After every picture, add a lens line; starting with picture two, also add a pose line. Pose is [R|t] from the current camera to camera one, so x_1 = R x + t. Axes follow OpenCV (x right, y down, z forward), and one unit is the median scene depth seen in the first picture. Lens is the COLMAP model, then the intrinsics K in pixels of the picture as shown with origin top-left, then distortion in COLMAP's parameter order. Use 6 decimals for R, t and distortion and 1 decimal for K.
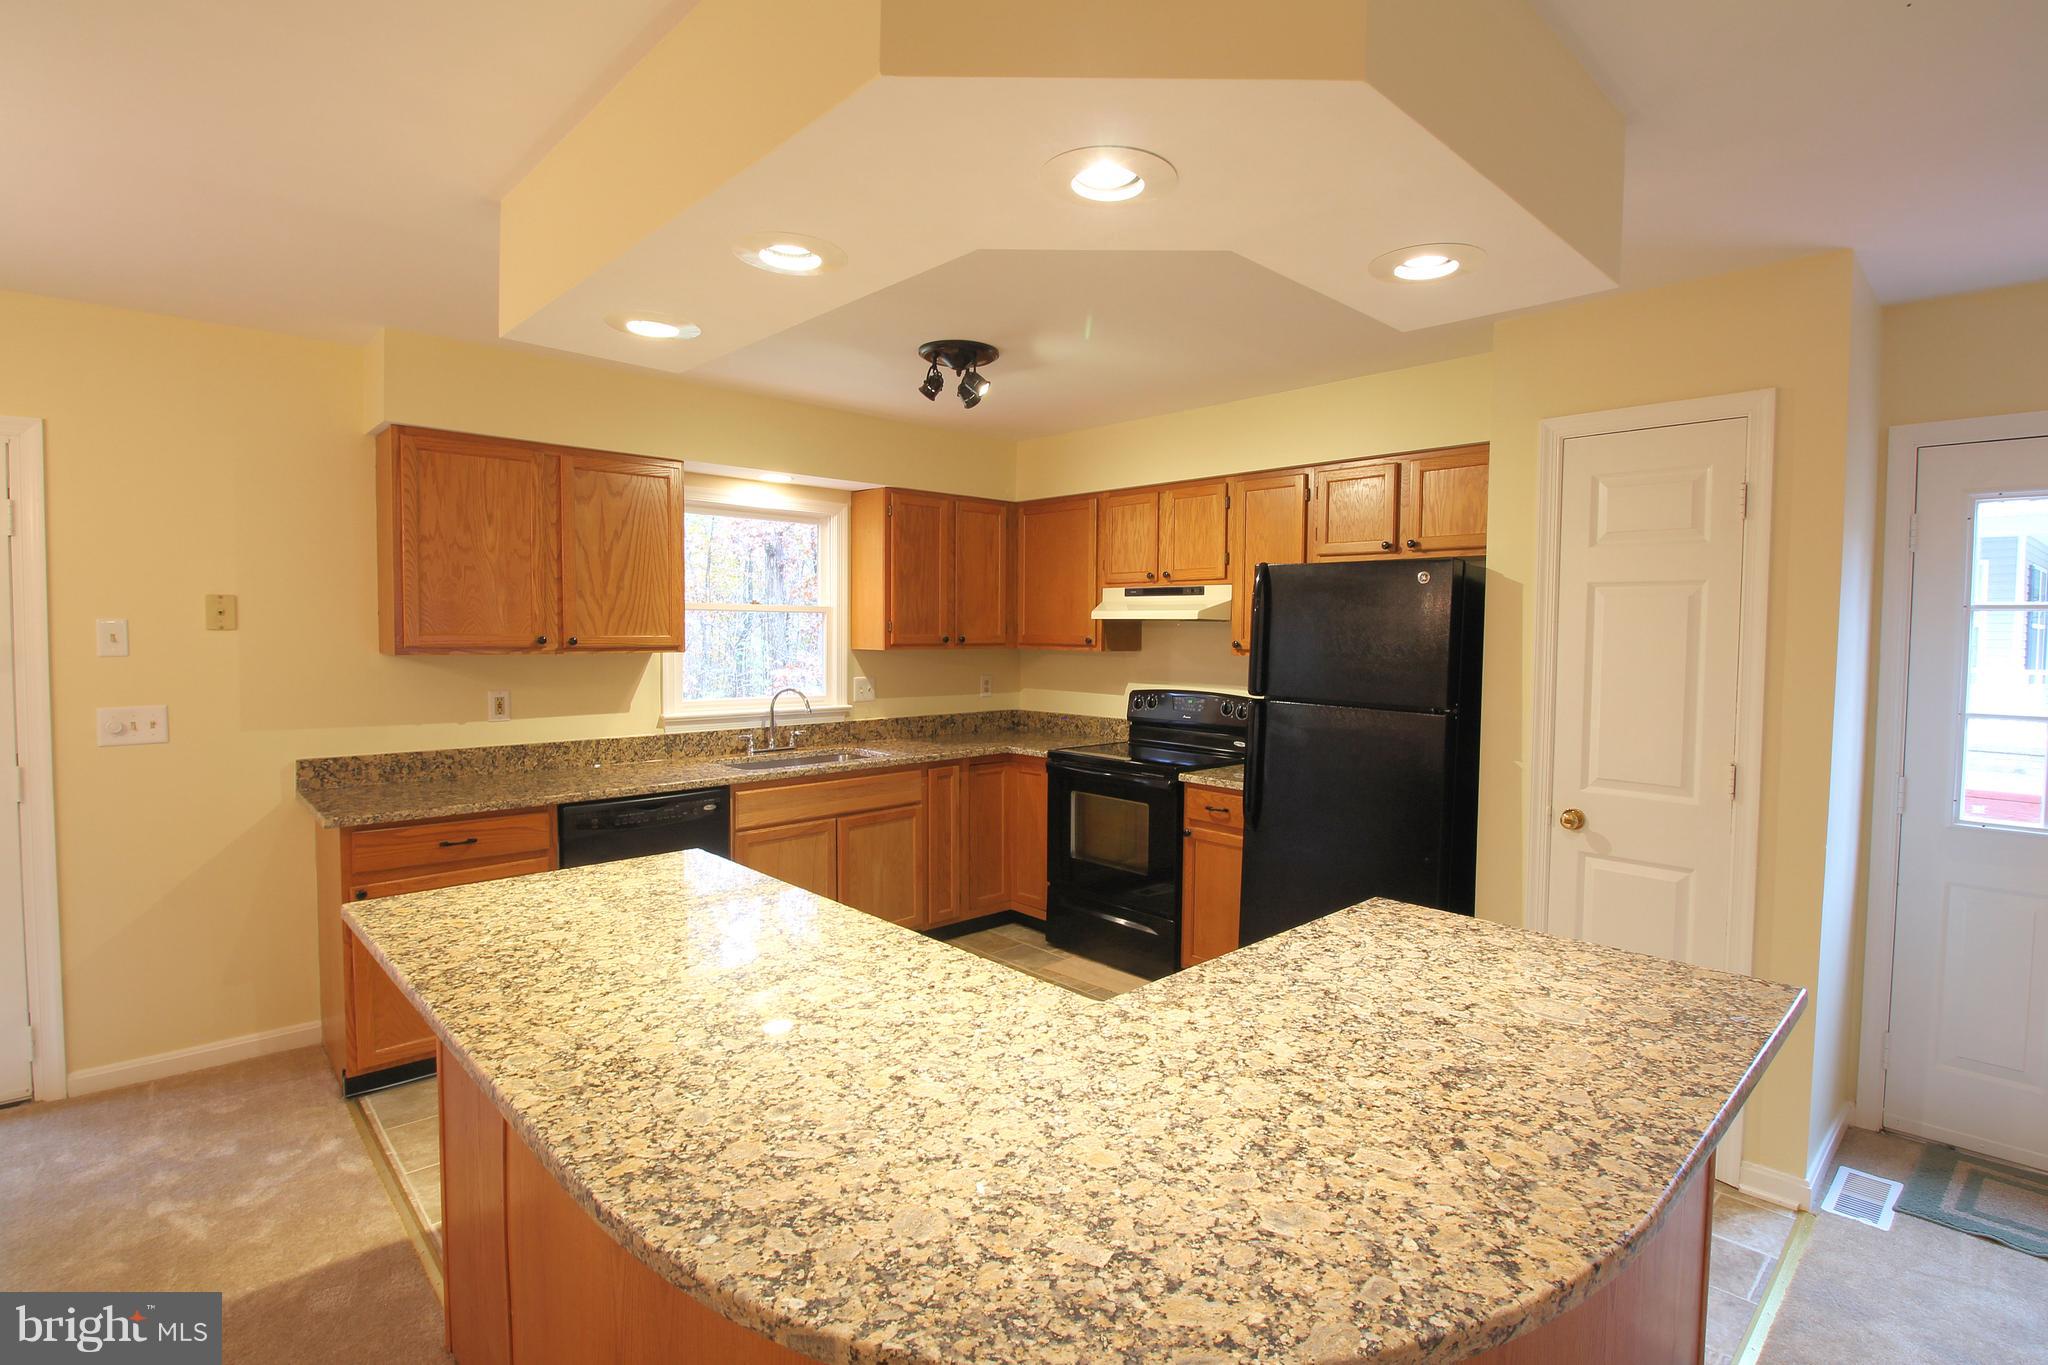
lens RADIAL K [[988.8, 0, 1024.3], [0, 988.8, 681.7], [0, 0, 1]] dist [-0.005902, -0.003065]
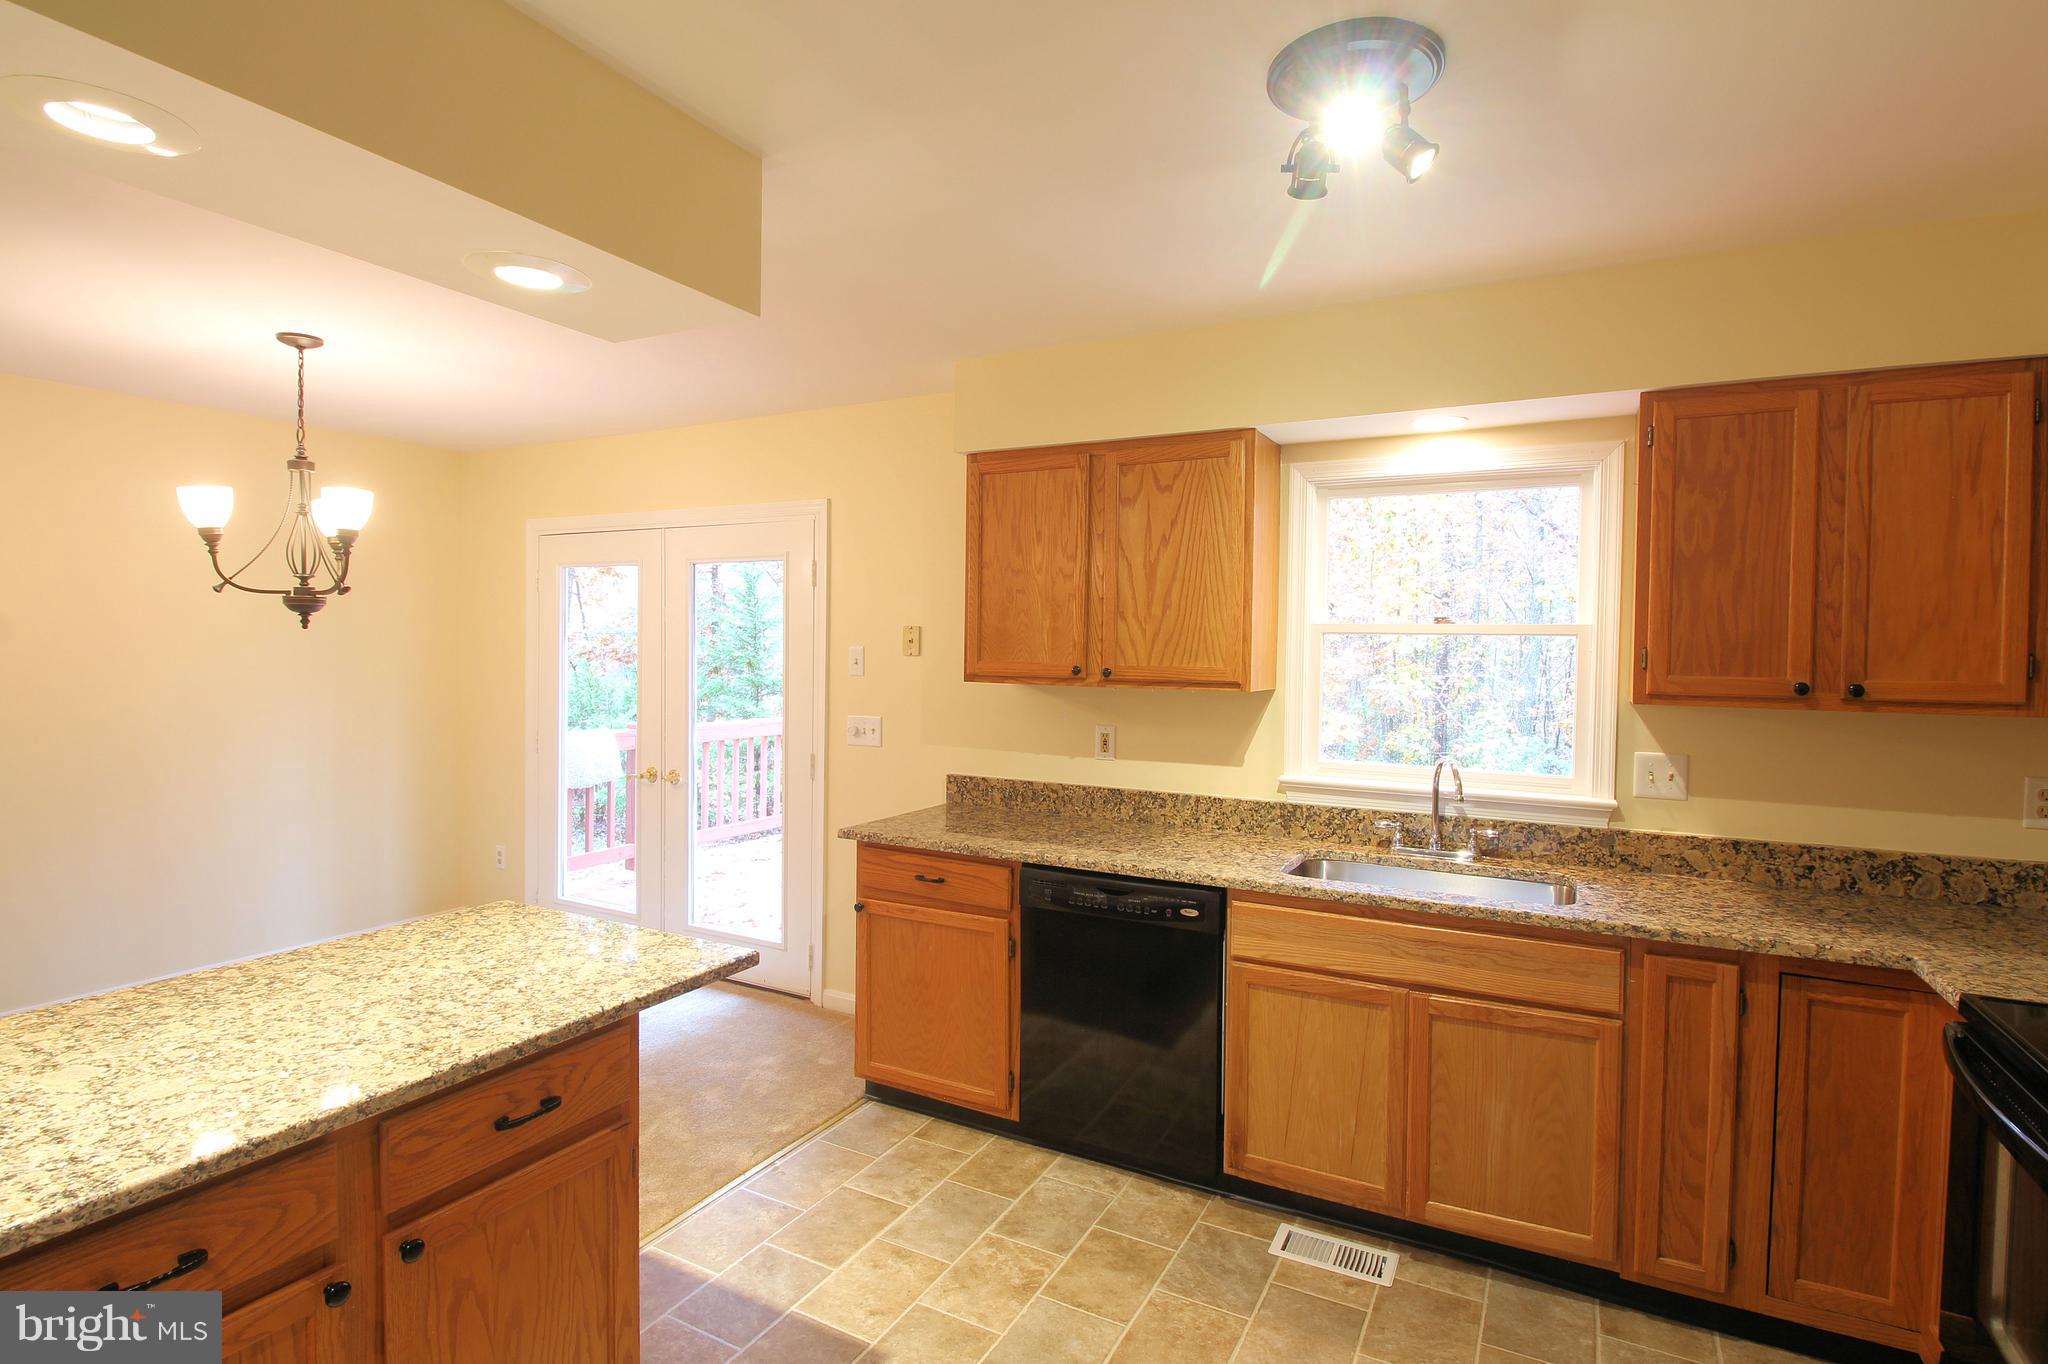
lens RADIAL K [[988.8, 0, 1030.9], [0, 988.8, 664.6], [0, 0, 1]] dist [-0.005902, -0.003065]
pose [[0.328712, 0.013916, -0.944328, 0.300543], [-0.060093, 0.998173, -0.006208, -0.037202], [0.942517, 0.058788, 0.328947, 0.642393]]
